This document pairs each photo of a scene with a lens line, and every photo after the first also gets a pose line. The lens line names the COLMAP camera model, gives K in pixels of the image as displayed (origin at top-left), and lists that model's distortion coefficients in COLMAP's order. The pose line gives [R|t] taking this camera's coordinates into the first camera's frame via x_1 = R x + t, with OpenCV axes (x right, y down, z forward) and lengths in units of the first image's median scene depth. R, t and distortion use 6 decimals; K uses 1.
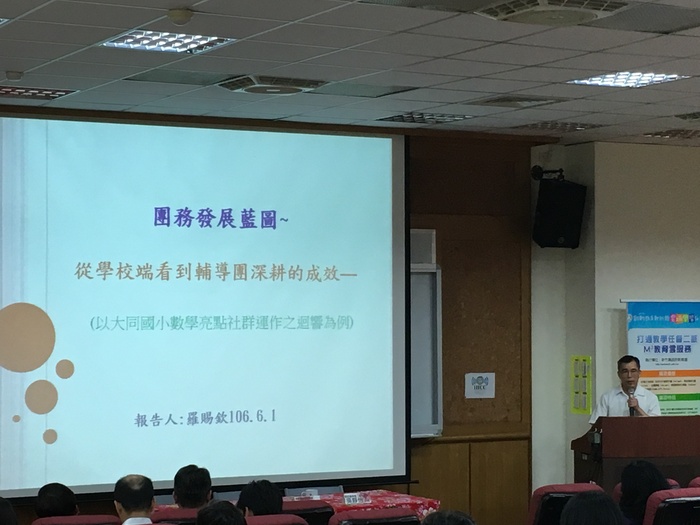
lens RADIAL K [[1678.1, 0, 349.3], [0, 1678.1, 245.6], [0, 0, 1]] dist [0.075777, 0.000000]
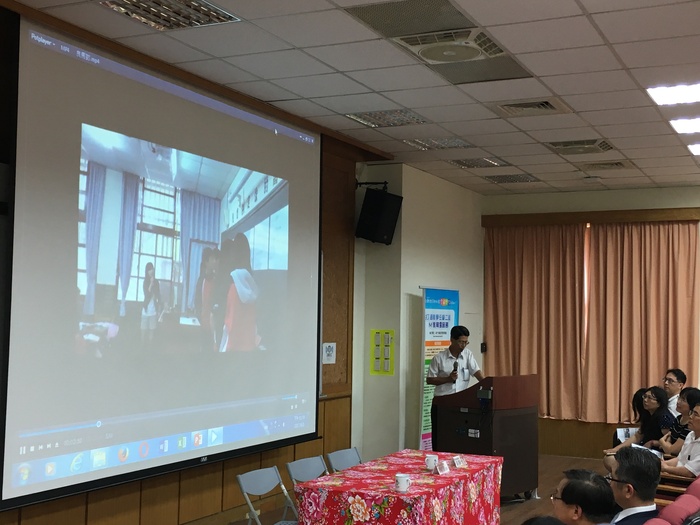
lens RADIAL K [[941.8, 0, 350.5], [0, 941.8, 260.4], [0, 0, 1]] dist [0.002066, 0.000000]
pose [[0.814834, 0.051746, 0.577381, -0.293528], [-0.041244, 0.998659, -0.031295, 0.035869], [-0.578226, 0.001686, 0.815875, 0.423032]]
